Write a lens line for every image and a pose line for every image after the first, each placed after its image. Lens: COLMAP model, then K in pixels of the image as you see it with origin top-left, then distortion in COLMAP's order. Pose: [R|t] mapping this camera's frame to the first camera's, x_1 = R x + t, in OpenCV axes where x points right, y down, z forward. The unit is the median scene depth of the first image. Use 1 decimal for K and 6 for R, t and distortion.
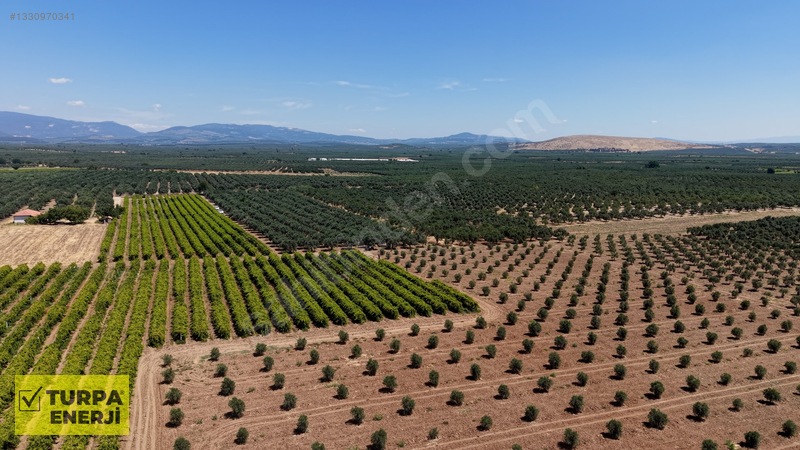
lens RADIAL K [[570.5, 0, 402.7], [0, 570.5, 221.2], [0, 0, 1]] dist [0.039823, -0.042843]
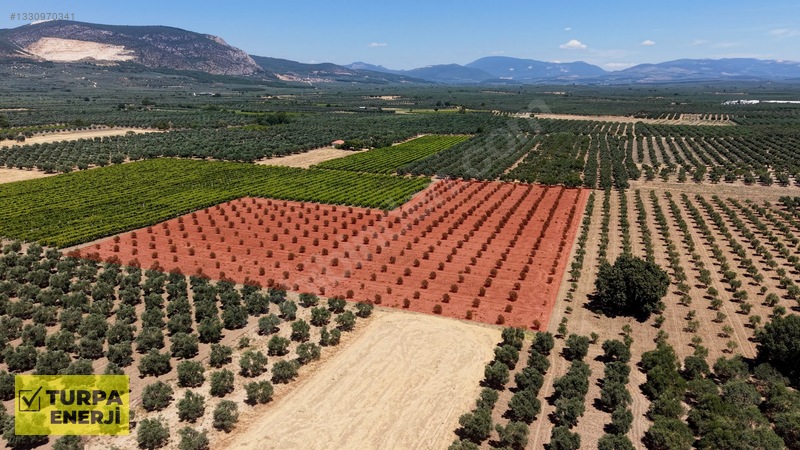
lens RADIAL K [[570.5, 0, 400.5], [0, 570.5, 227.6], [0, 0, 1]] dist [0.039823, -0.042843]
pose [[0.722908, 0.158586, -0.672498, 0.503510], [-0.080955, 0.986041, 0.145501, -0.018822], [0.686185, -0.050741, 0.725655, -0.100877]]
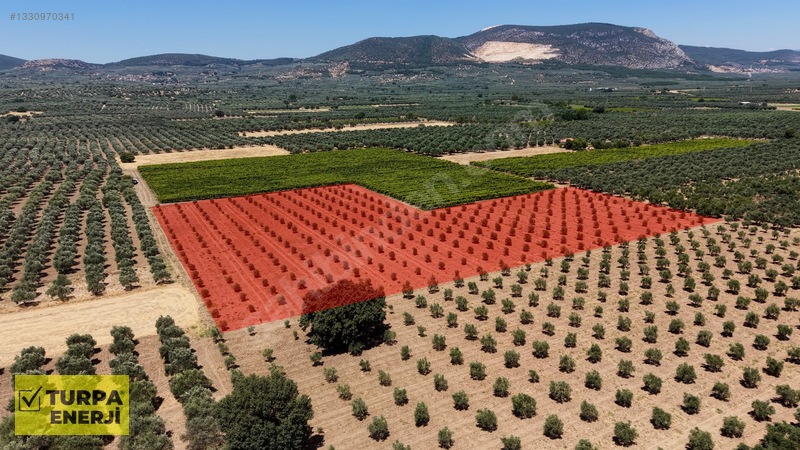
lens RADIAL K [[570.5, 0, 402.0], [0, 570.5, 225.9], [0, 0, 1]] dist [0.039823, -0.042843]
pose [[0.103536, 0.229393, -0.967811, 0.664285], [-0.107148, 0.969951, 0.218438, -0.060142], [0.988837, 0.081083, 0.125004, 0.249926]]
